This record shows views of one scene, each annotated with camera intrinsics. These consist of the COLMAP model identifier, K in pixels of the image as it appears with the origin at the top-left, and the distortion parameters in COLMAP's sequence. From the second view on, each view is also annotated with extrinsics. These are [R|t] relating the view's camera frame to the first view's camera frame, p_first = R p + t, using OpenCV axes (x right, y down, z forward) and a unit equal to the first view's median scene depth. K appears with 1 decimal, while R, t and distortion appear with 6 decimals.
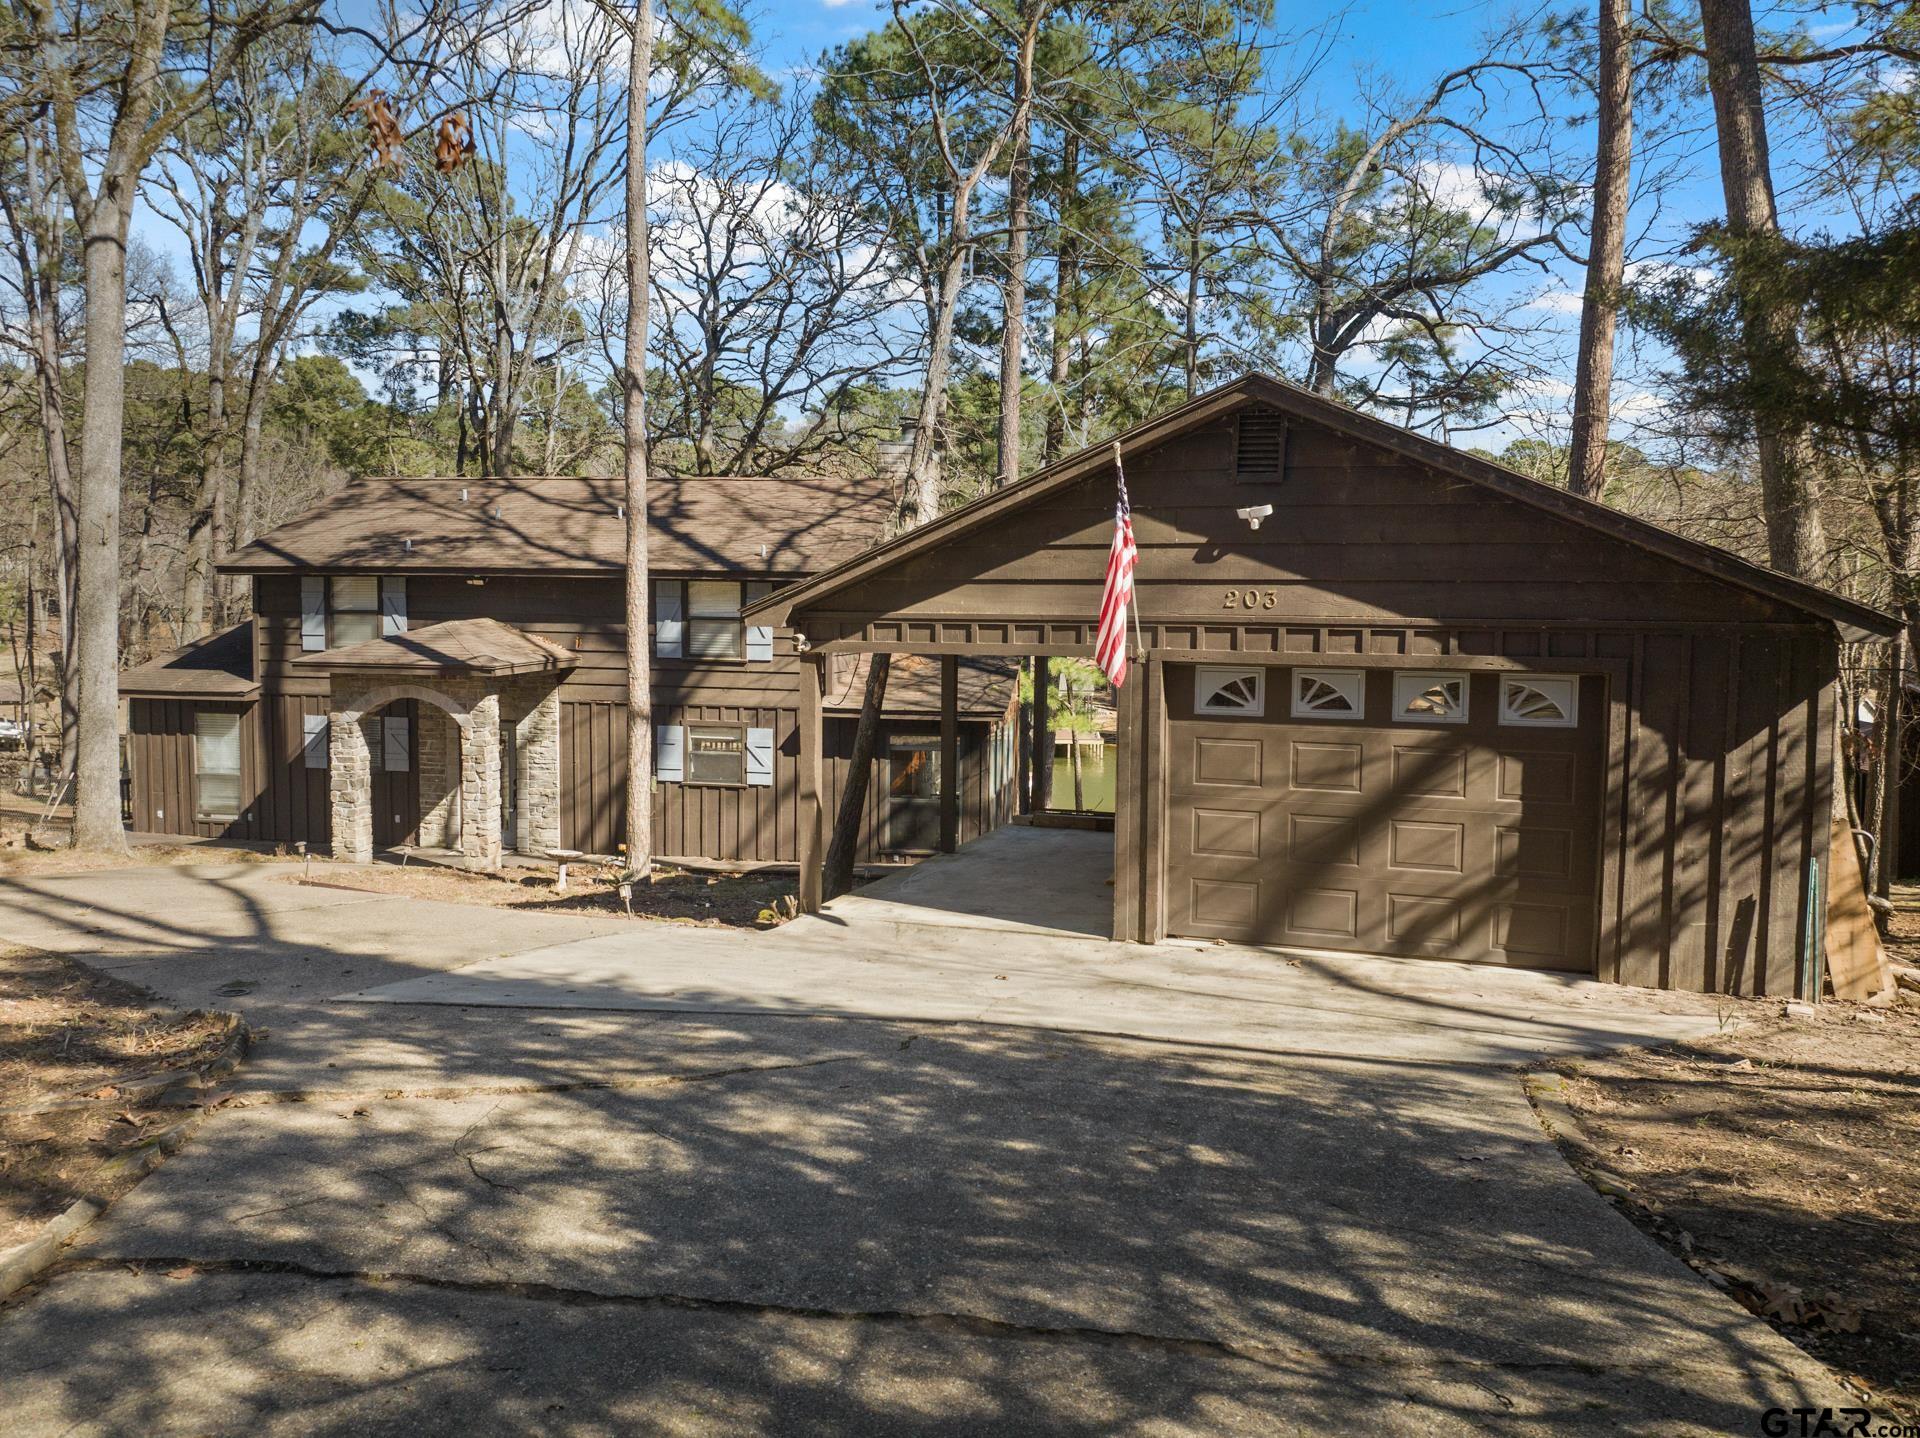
lens RADIAL K [[1350.7, 0, 960.0], [0, 1350.7, 719.0], [0, 0, 1]] dist [-0.038339, -0.000166]
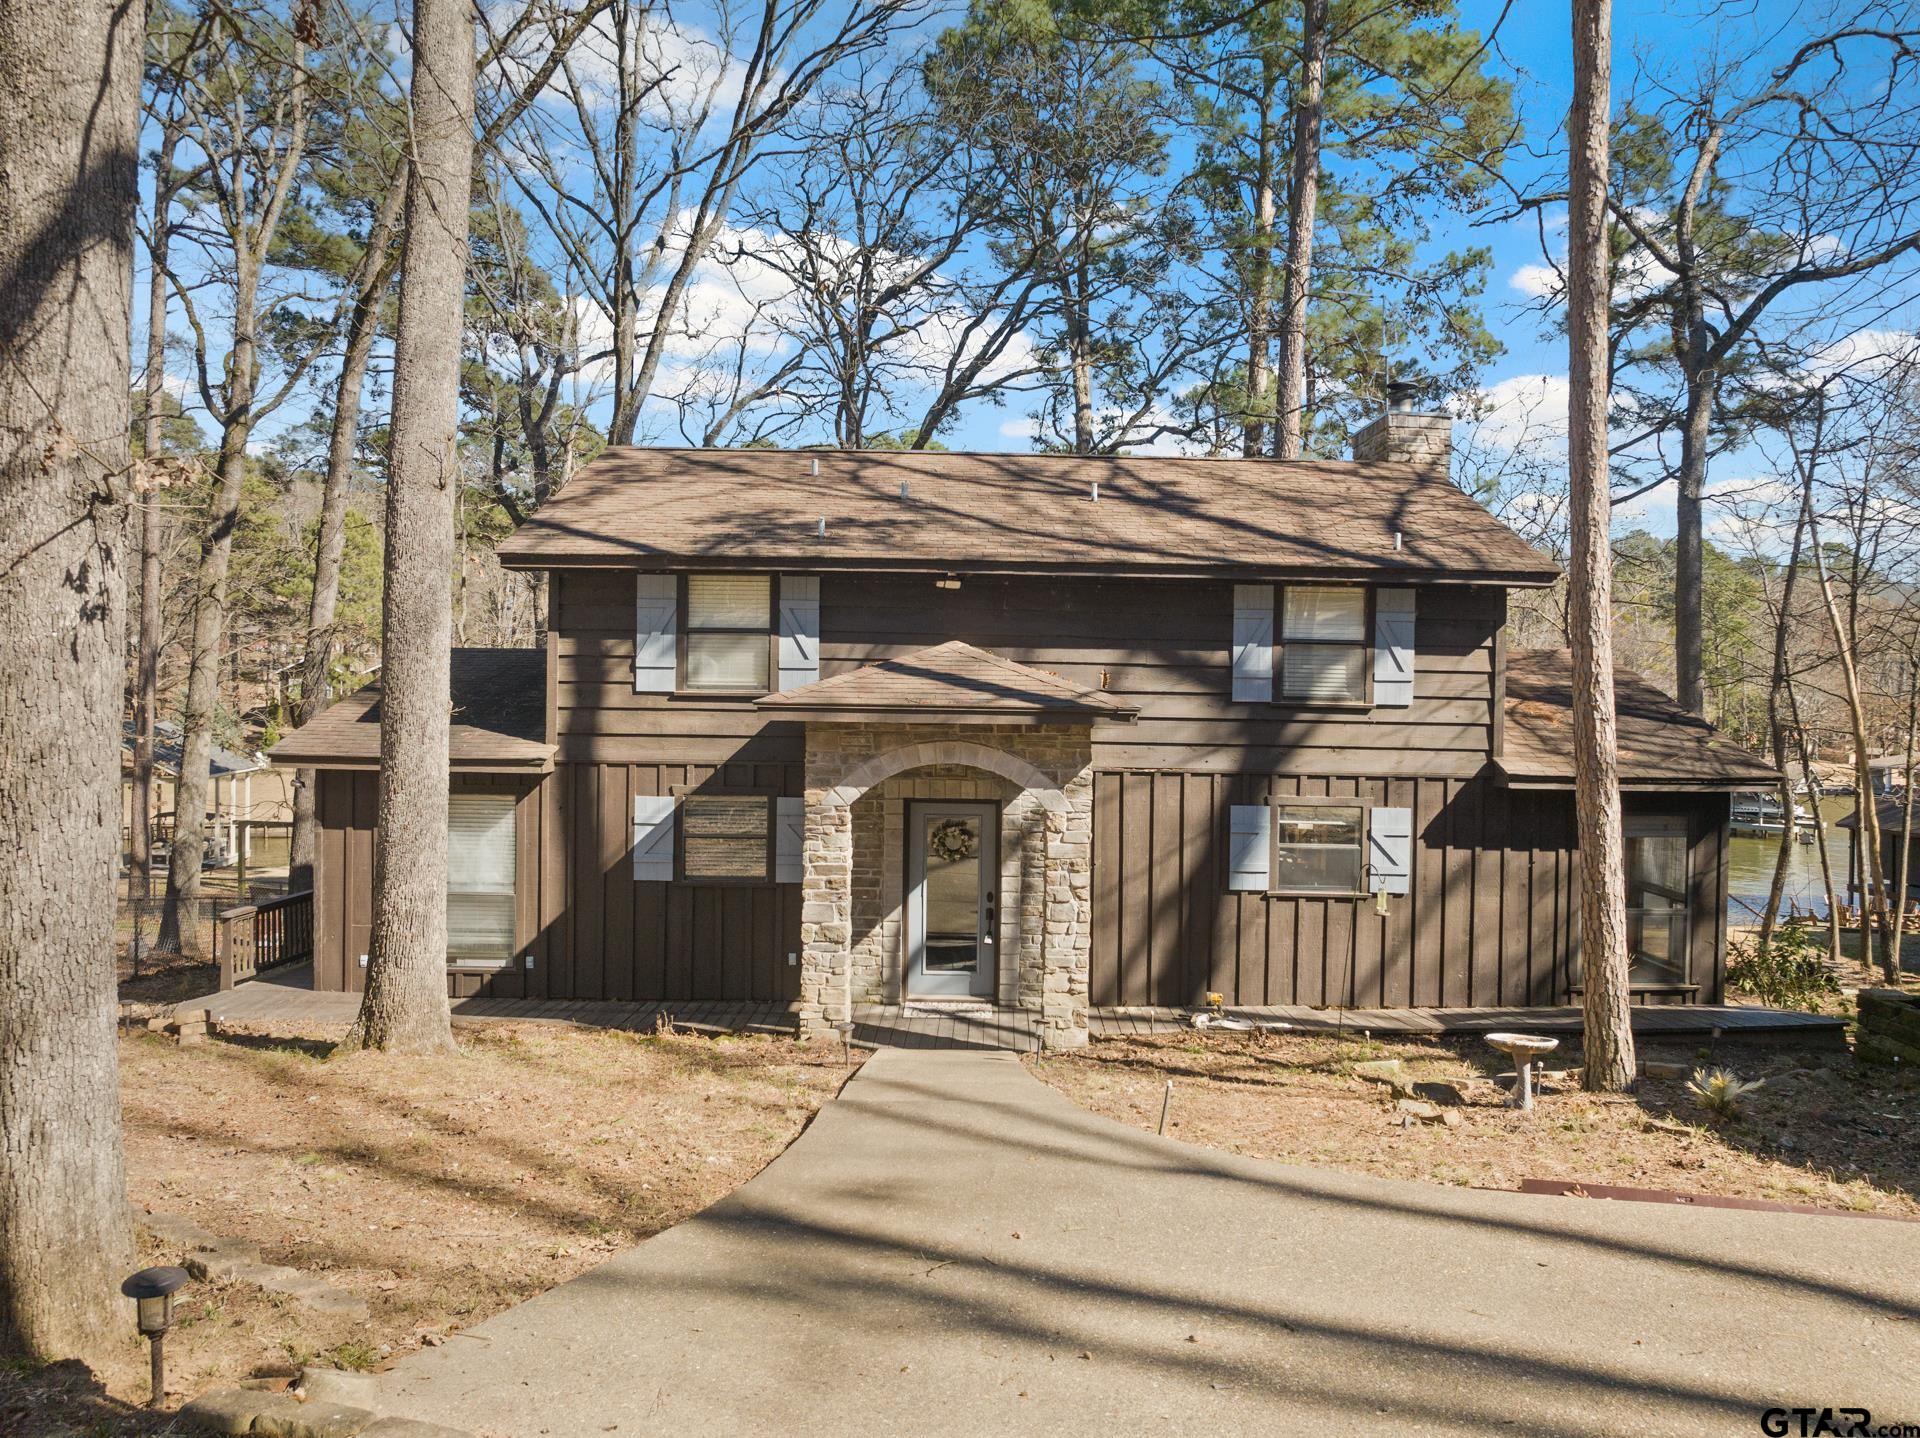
lens RADIAL K [[1350.7, 0, 960.0], [0, 1350.7, 719.0], [0, 0, 1]] dist [-0.038339, -0.000166]
pose [[0.989565, -0.003126, 0.144051, -0.438985], [0.011042, 0.998470, -0.054189, -0.002968], [-0.143661, 0.055214, 0.988085, 0.363789]]
